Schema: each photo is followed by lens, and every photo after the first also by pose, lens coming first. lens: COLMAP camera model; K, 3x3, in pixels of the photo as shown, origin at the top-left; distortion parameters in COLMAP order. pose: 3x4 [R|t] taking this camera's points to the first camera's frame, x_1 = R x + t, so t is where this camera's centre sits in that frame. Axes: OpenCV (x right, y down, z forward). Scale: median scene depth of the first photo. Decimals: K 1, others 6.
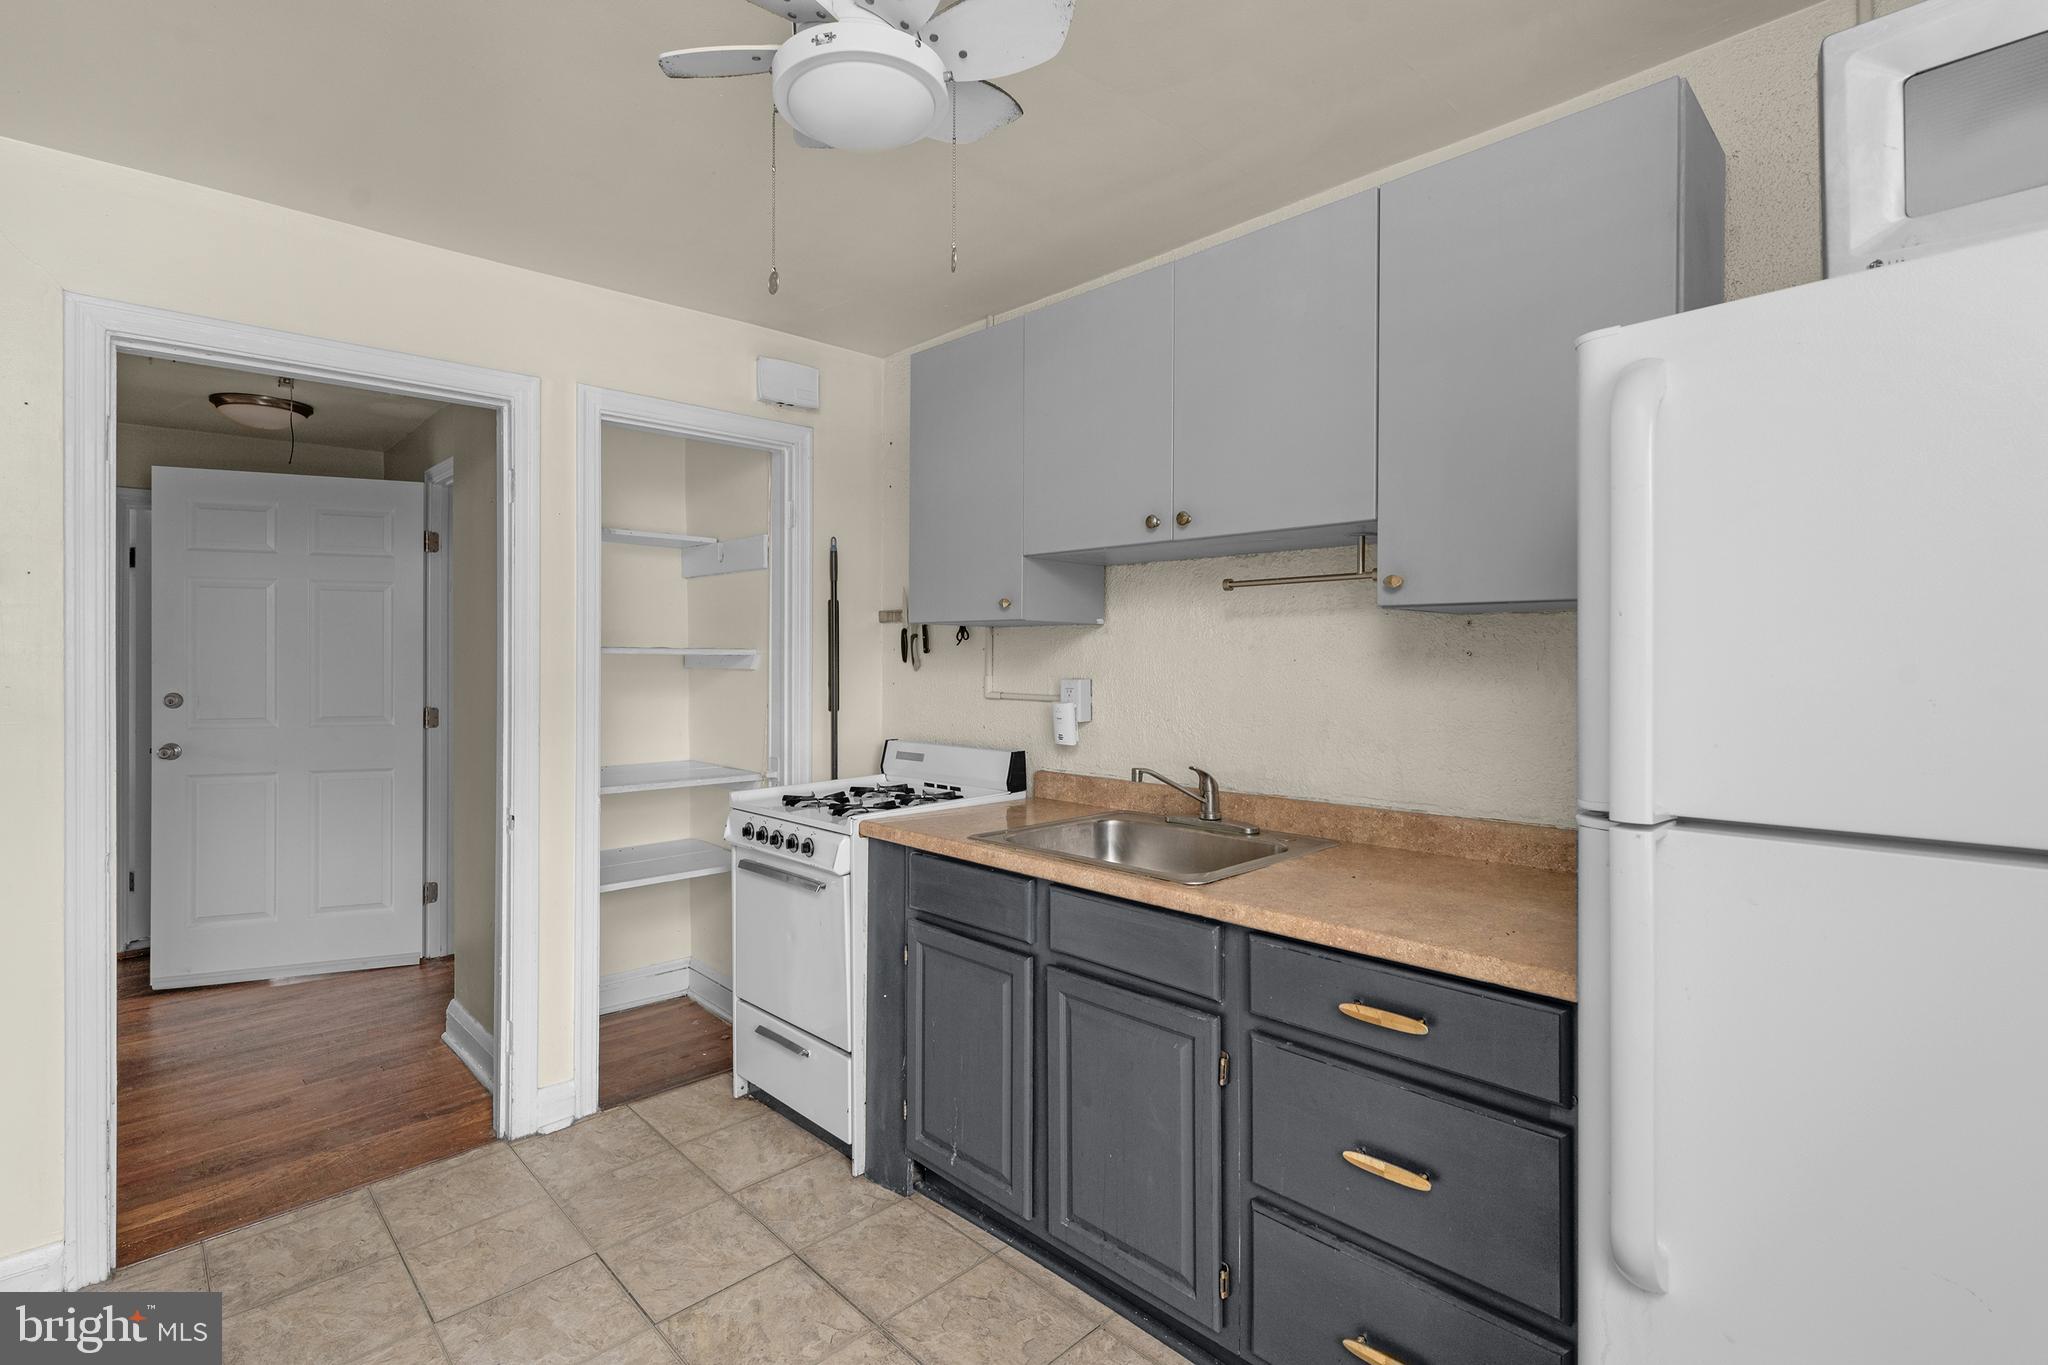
lens RADIAL K [[933.9, 0, 1061.3], [0, 933.9, 681.0], [0, 0, 1]] dist [0.000614, 0.000077]
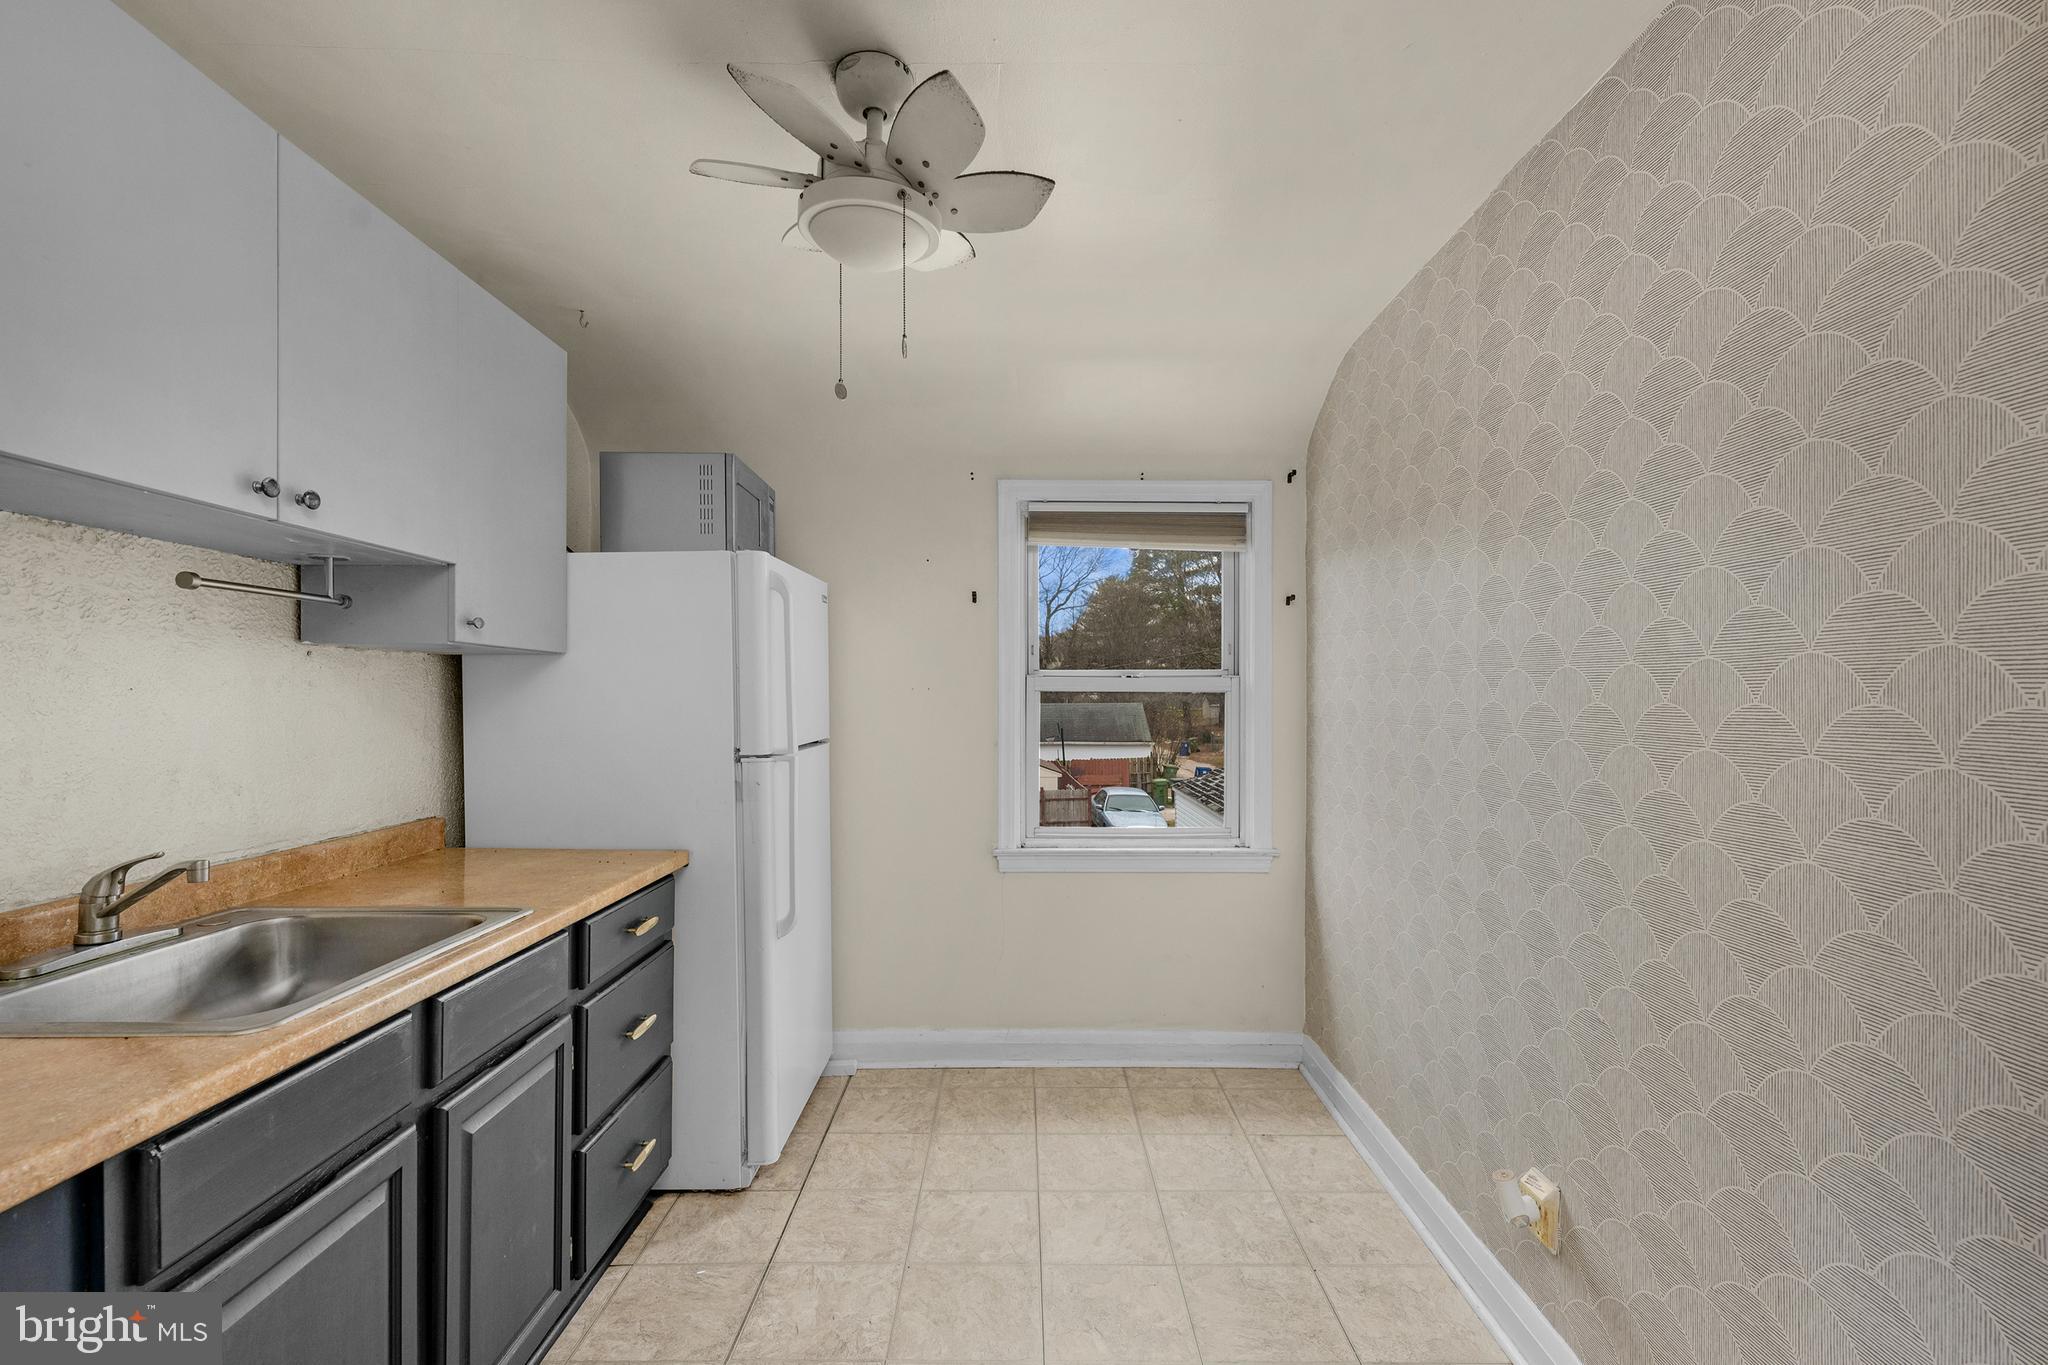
lens RADIAL K [[941.6, 0, 1049.5], [0, 941.6, 691.2], [0, 0, 1]] dist [-0.000703, -0.000527]
pose [[-0.718018, -0.002797, 0.696019, -0.794301], [0.011957, 0.999795, 0.016352, -0.024391], [-0.695922, 0.020063, -0.717837, 1.097051]]
